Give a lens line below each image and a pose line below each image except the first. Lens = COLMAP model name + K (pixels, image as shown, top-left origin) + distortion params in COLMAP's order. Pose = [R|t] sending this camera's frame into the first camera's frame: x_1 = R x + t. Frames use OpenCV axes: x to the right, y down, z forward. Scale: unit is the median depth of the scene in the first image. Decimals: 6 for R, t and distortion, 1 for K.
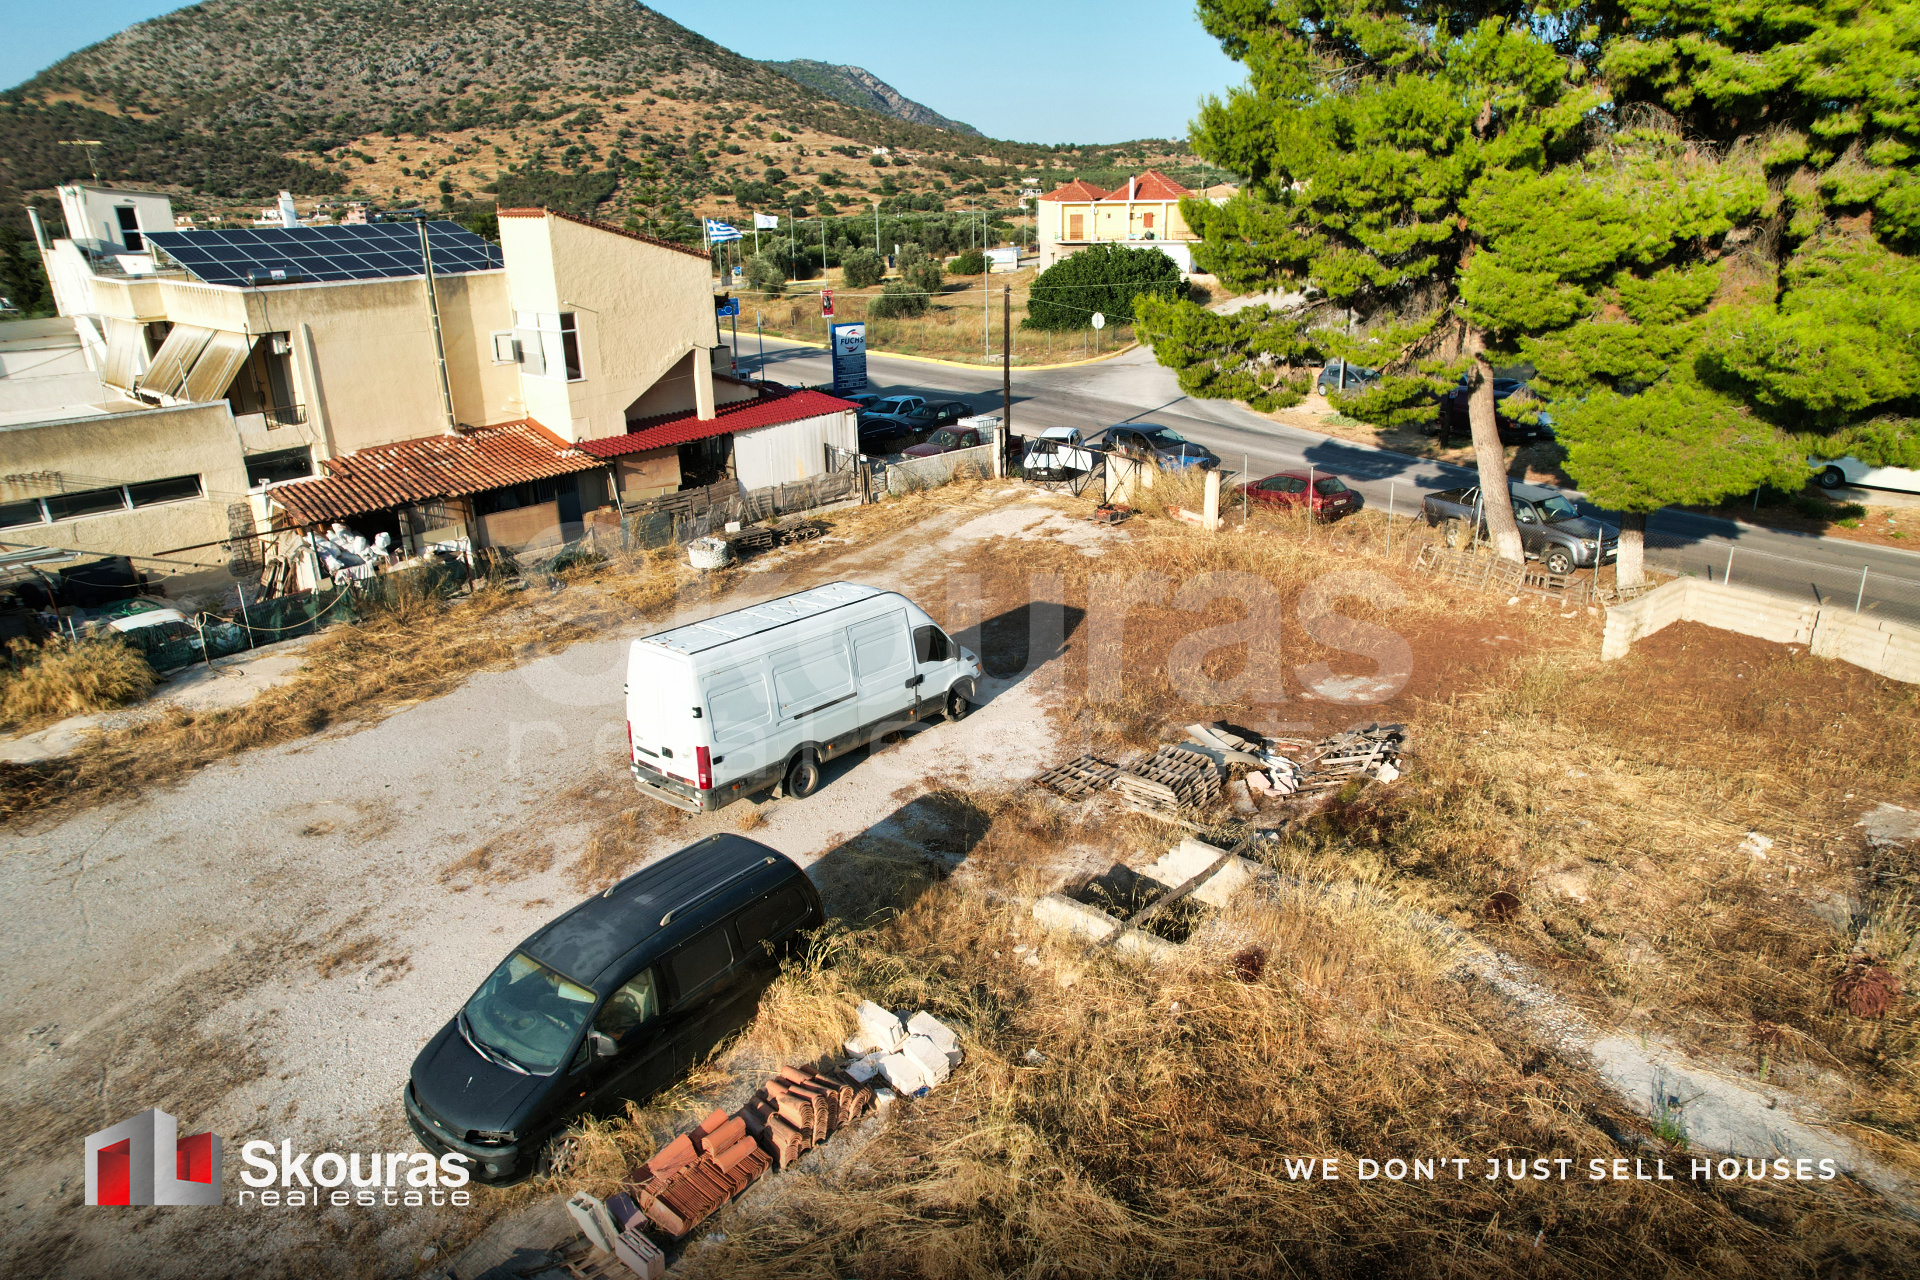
lens RADIAL K [[1224.0, 0, 968.7], [0, 1224.0, 644.2], [0, 0, 1]] dist [-0.079734, 0.072205]
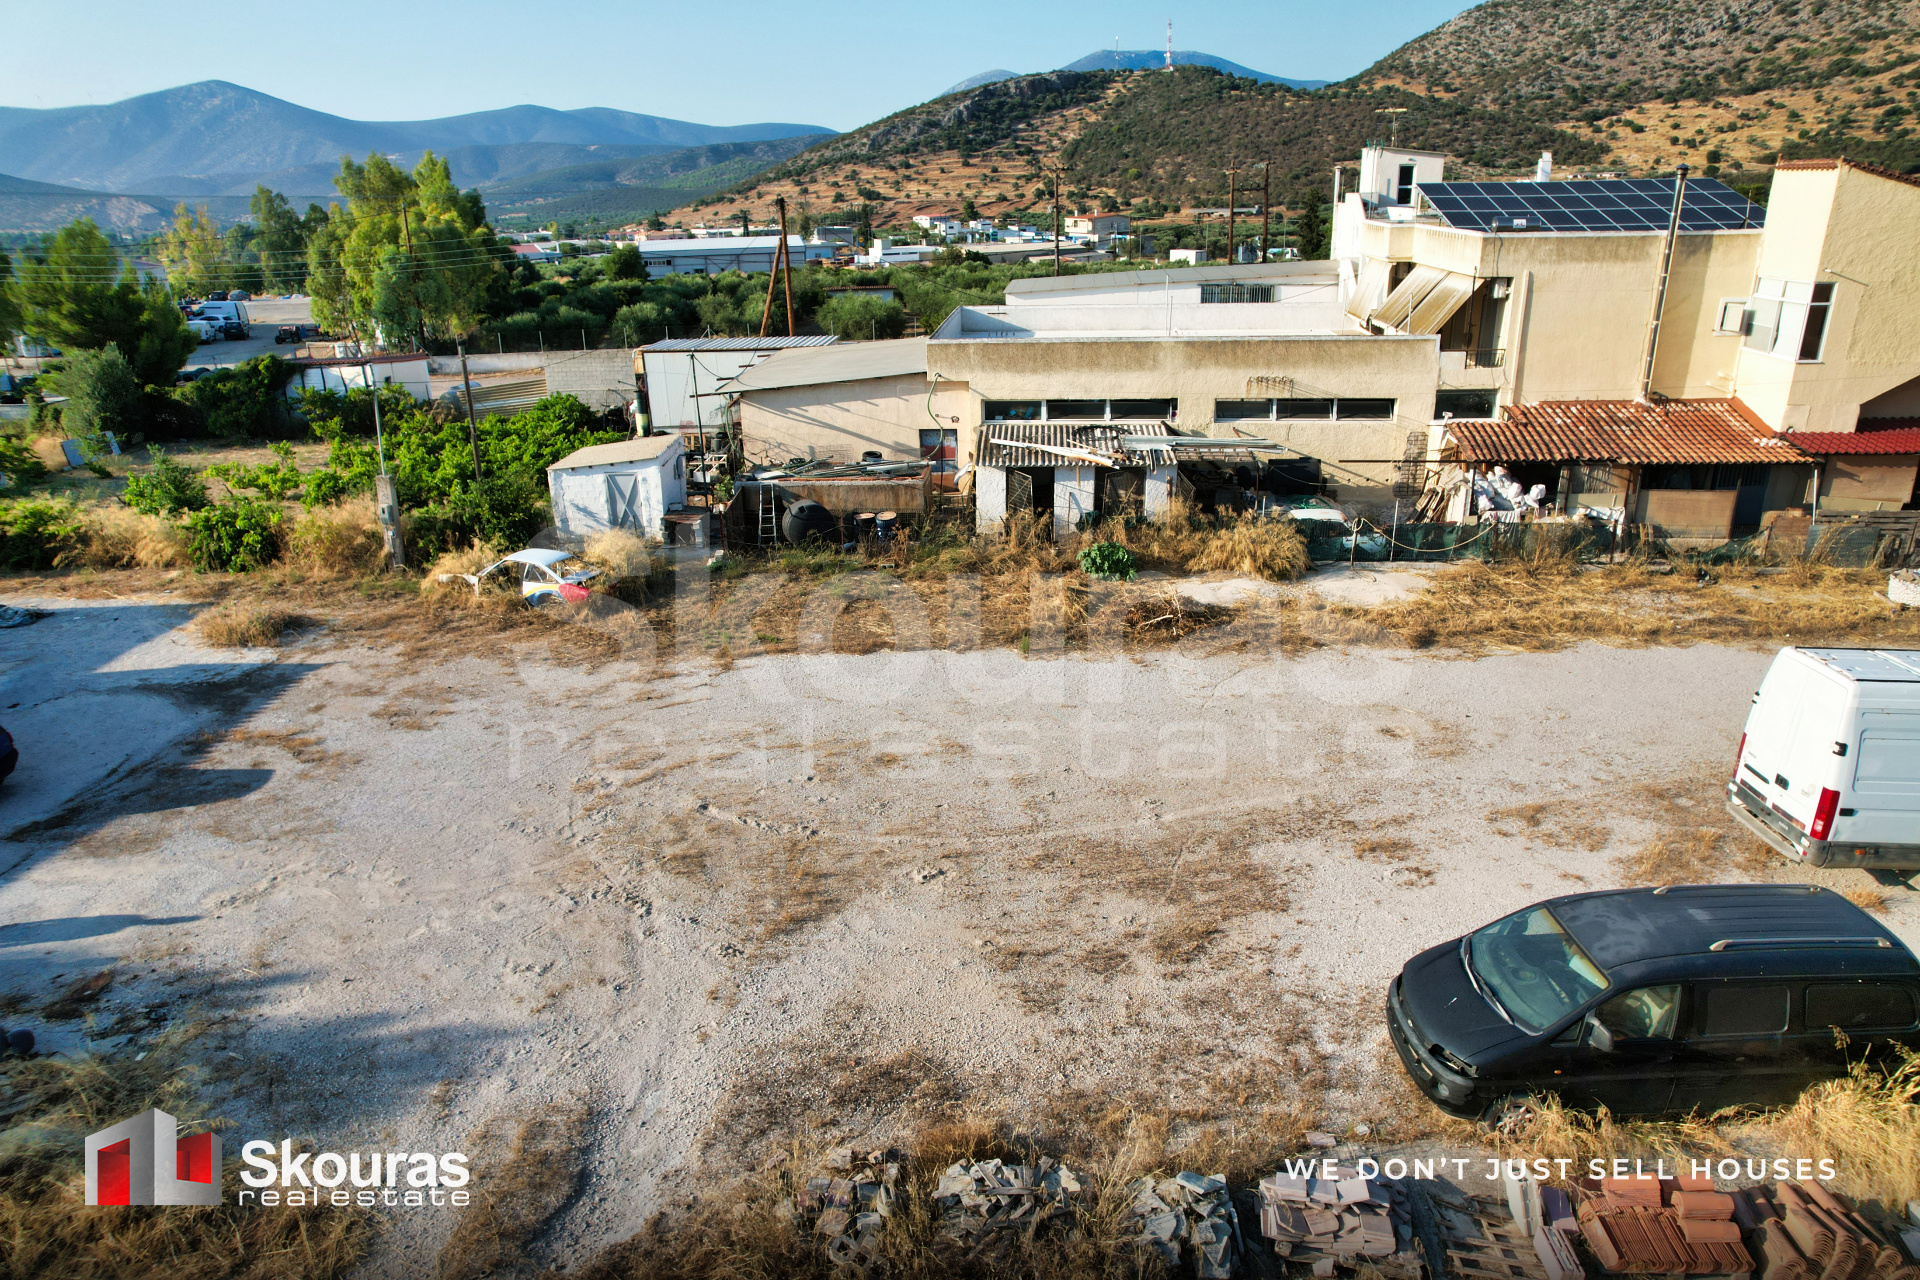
lens RADIAL K [[1224.0, 0, 968.7], [0, 1224.0, 644.2], [0, 0, 1]] dist [-0.079734, 0.072205]
pose [[0.614190, 0.283421, -0.736507, -0.003173], [-0.267746, 0.952764, 0.143361, 0.017159], [0.742349, 0.109146, 0.661063, 0.002577]]
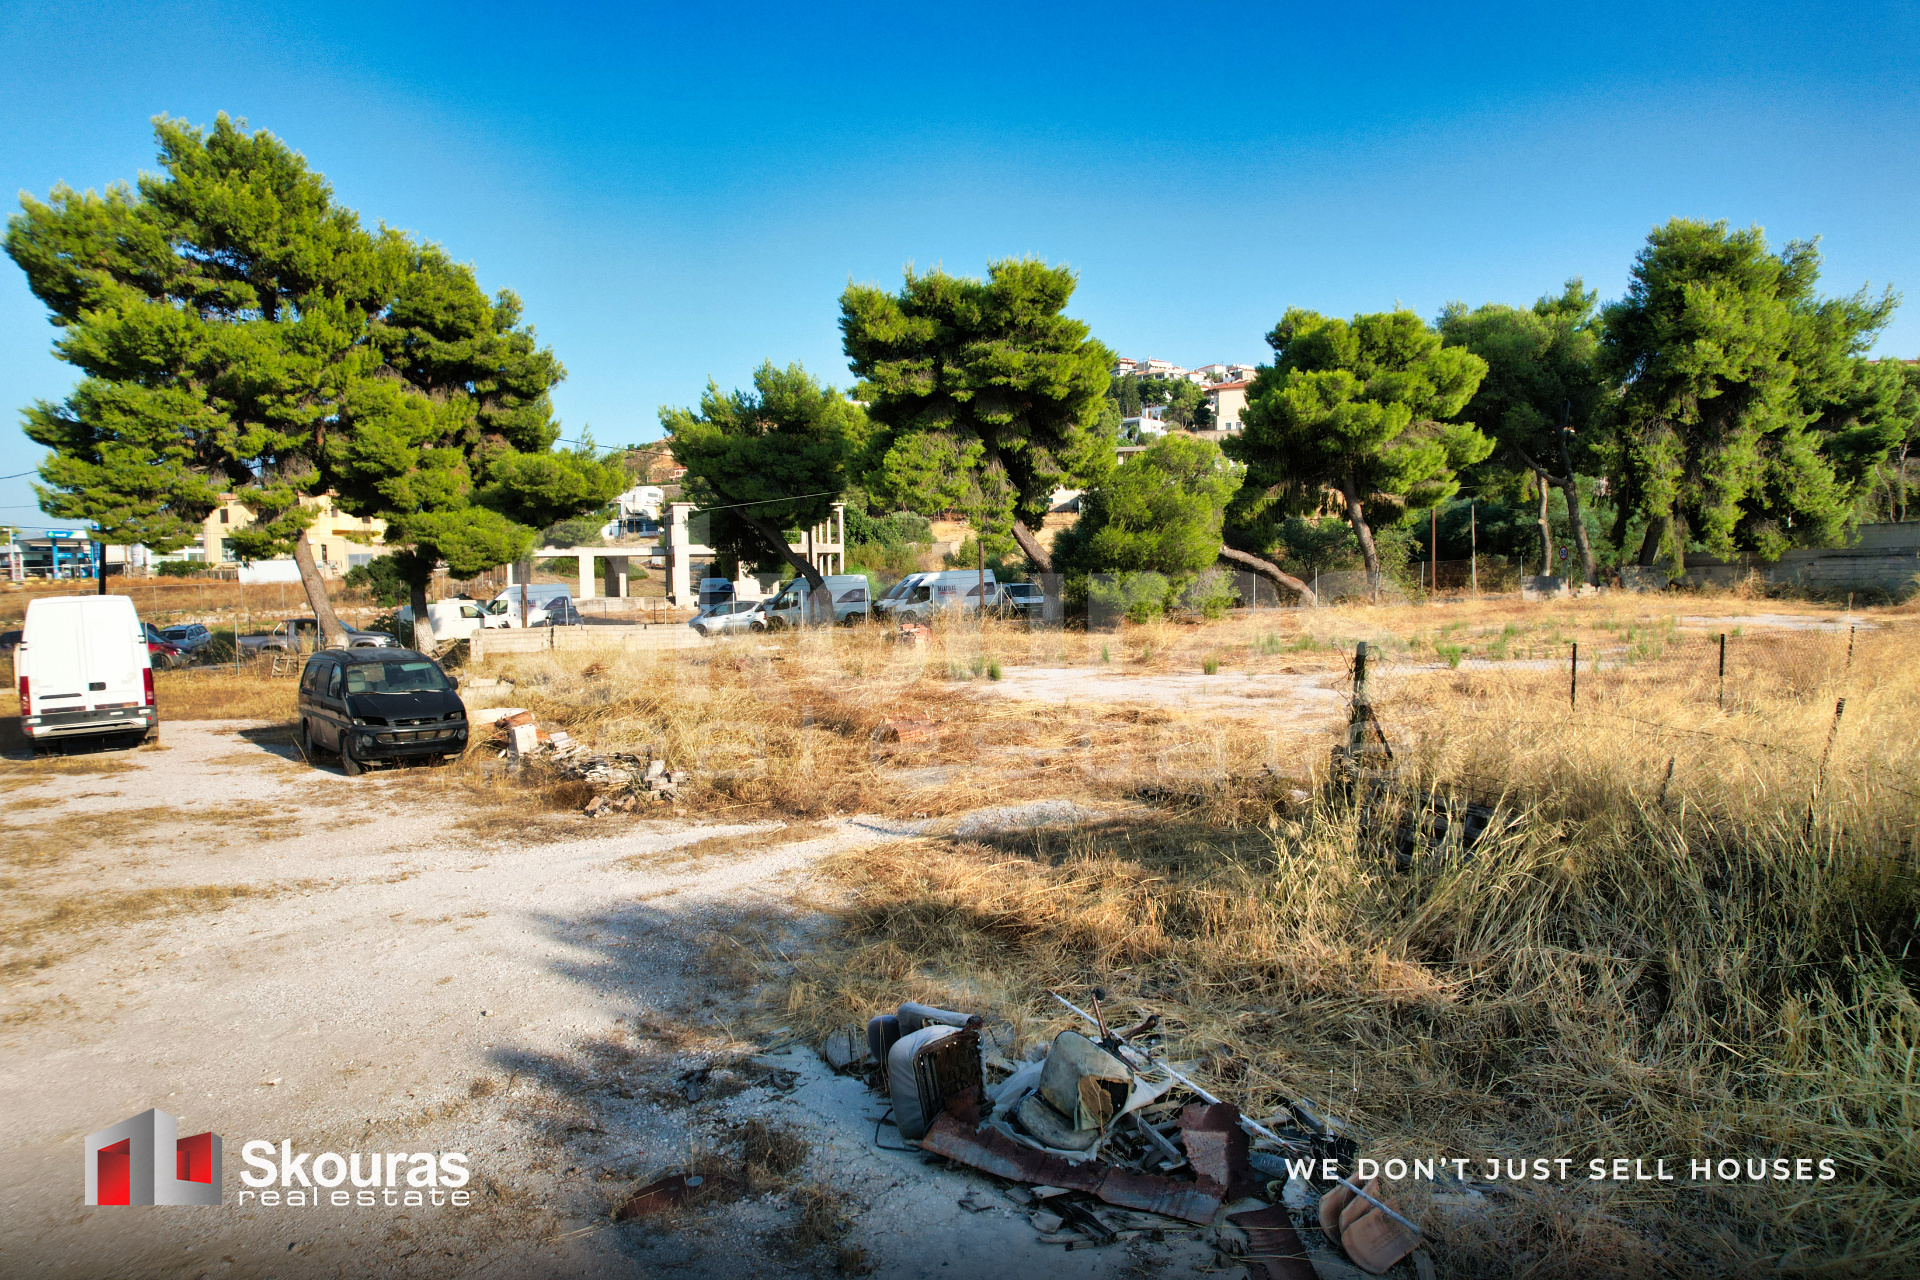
lens RADIAL K [[1224.0, 0, 968.7], [0, 1224.0, 644.2], [0, 0, 1]] dist [-0.079734, 0.072205]
pose [[0.271507, -0.034407, 0.961821, -0.673306], [0.347343, 0.935512, -0.064584, 0.249025], [-0.897573, 0.351617, 0.265949, -0.045815]]
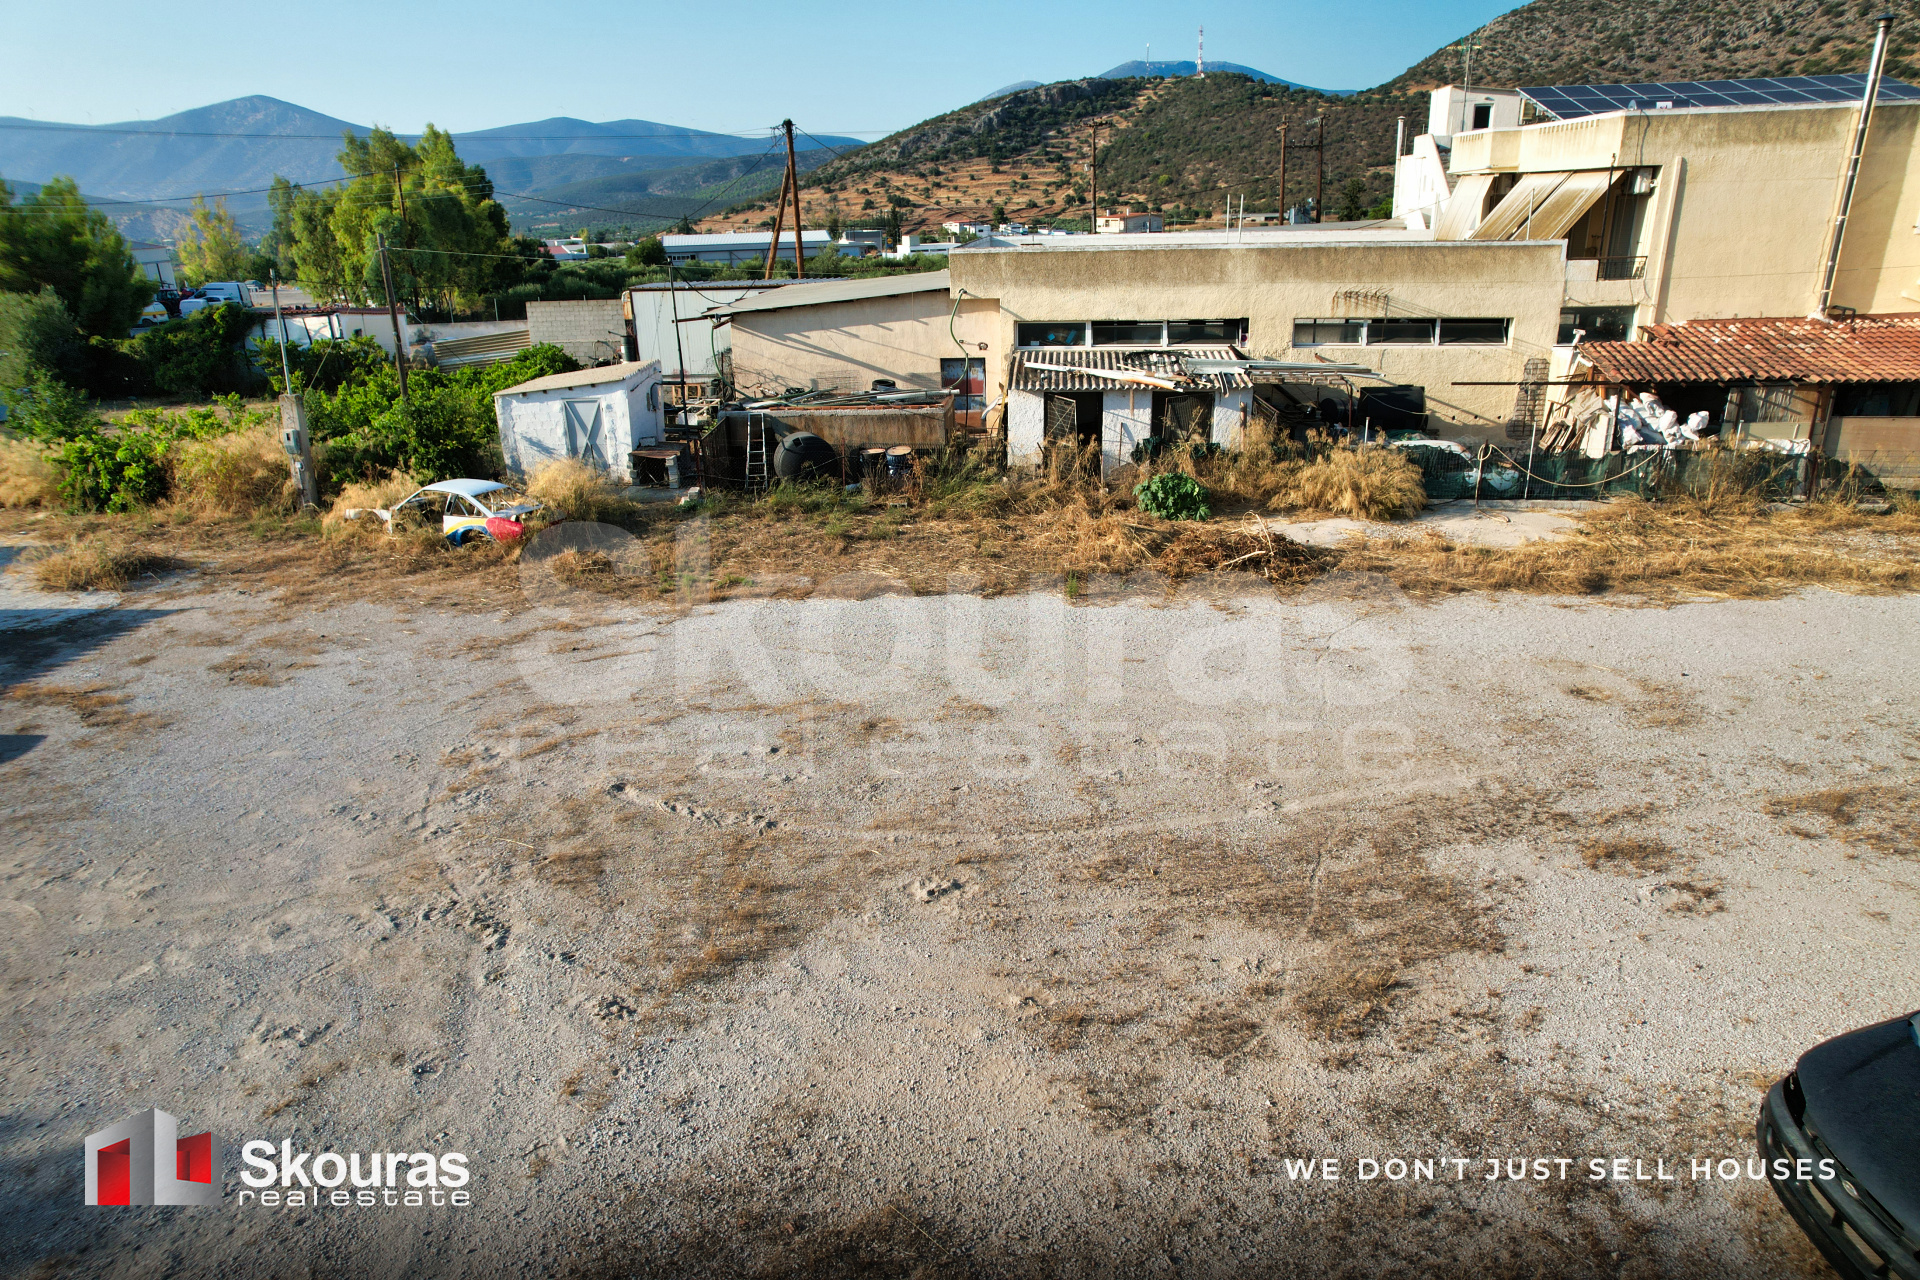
lens RADIAL K [[1224.0, 0, 968.7], [0, 1224.0, 644.2], [0, 0, 1]] dist [-0.079734, 0.072205]
pose [[0.595821, 0.280913, -0.752386, -0.129509], [-0.269483, 0.952448, 0.142203, 0.075411], [0.756556, 0.118028, 0.643190, 0.126881]]
